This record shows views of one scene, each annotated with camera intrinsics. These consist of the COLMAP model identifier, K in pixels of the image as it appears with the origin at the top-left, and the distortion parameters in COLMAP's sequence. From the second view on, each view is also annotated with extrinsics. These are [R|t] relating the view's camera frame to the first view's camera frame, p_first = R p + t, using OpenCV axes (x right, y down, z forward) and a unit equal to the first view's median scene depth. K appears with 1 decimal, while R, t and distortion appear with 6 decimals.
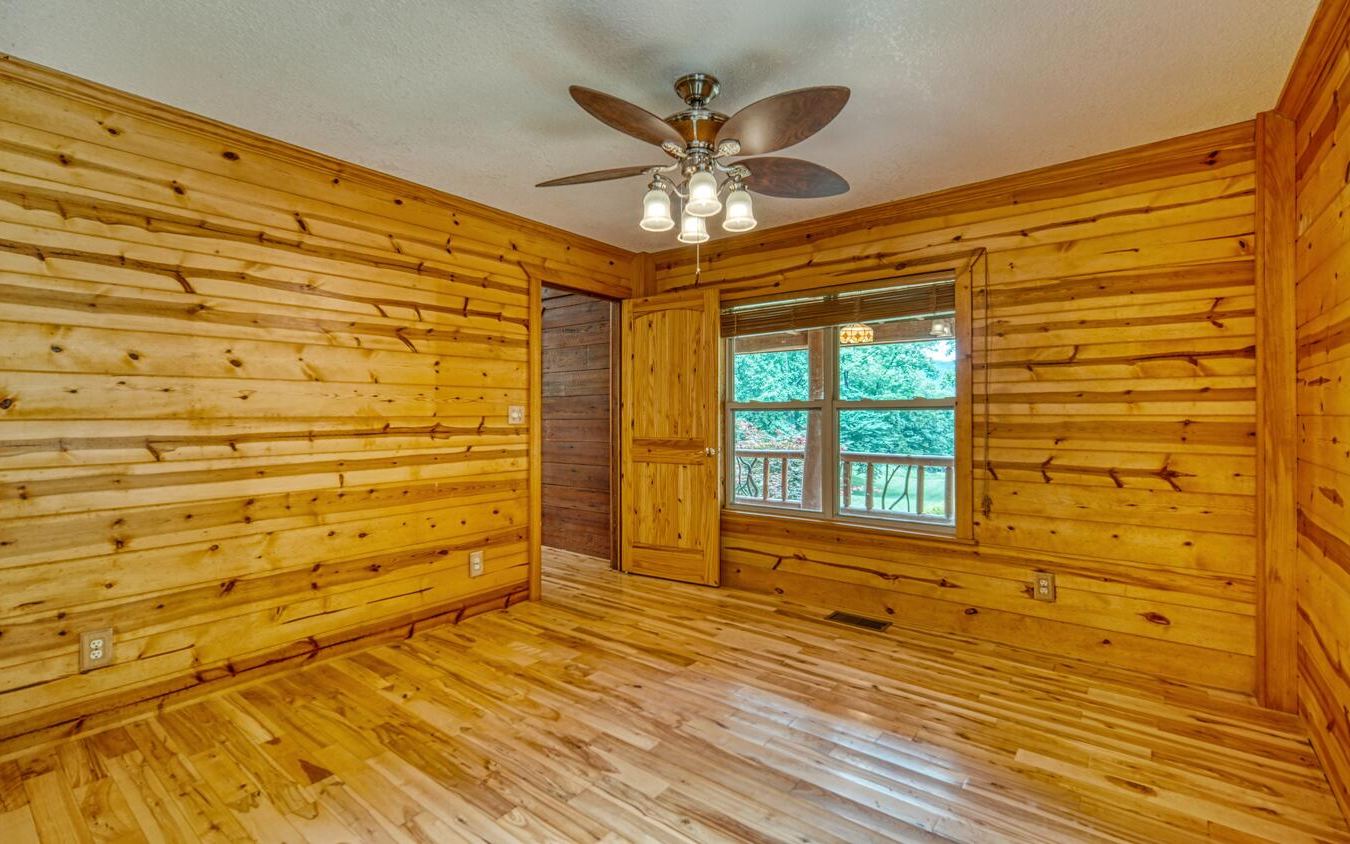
lens RADIAL K [[602.3, 0, 673.6], [0, 602.3, 419.2], [0, 0, 1]] dist [0.008446, -0.006516]
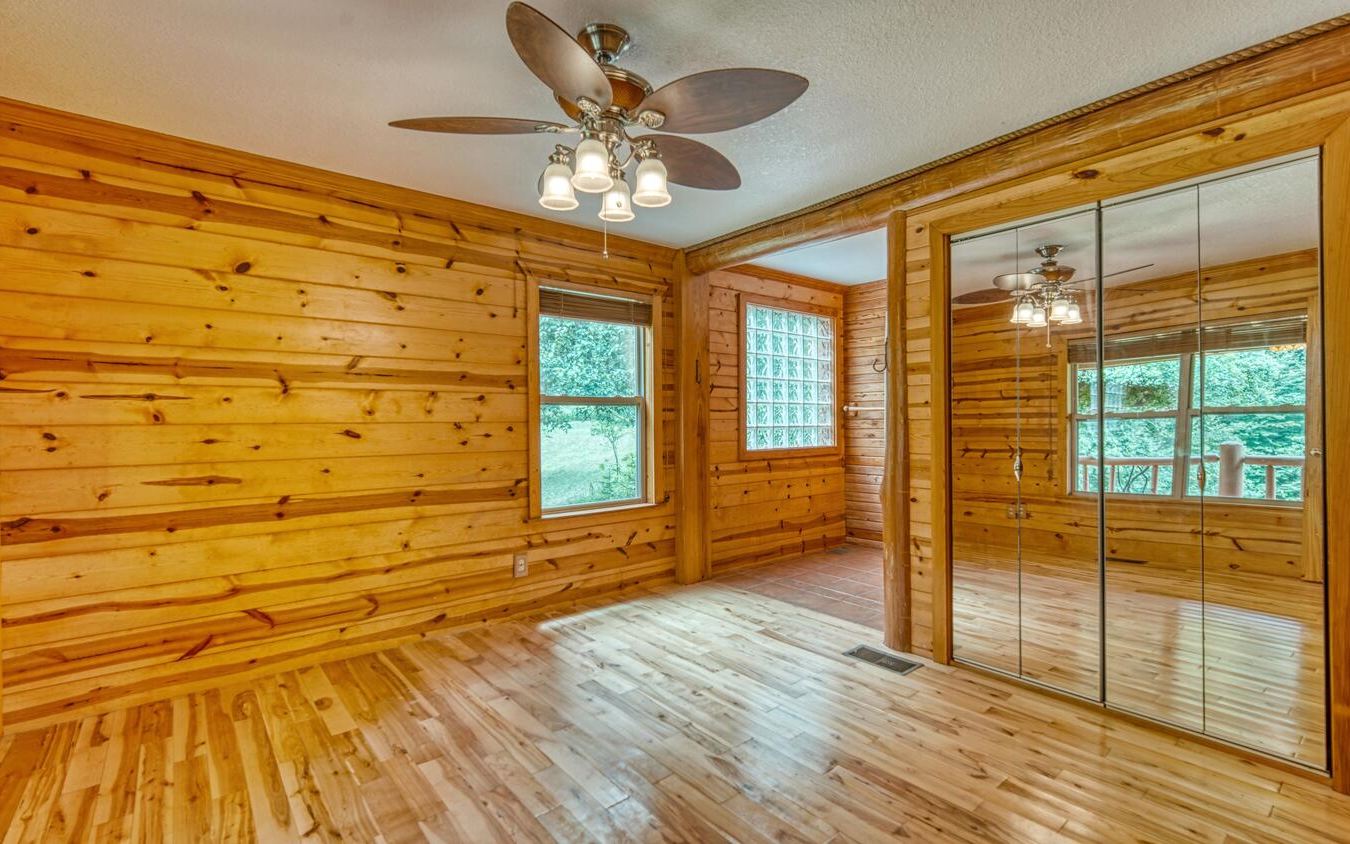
lens RADIAL K [[602.3, 0, 673.6], [0, 602.3, 419.2], [0, 0, 1]] dist [0.008446, -0.006516]
pose [[-0.977440, 0.009735, 0.210990, -0.243594], [0.010926, 0.999930, 0.004478, -0.010615], [-0.210931, 0.006682, -0.977478, 1.876779]]
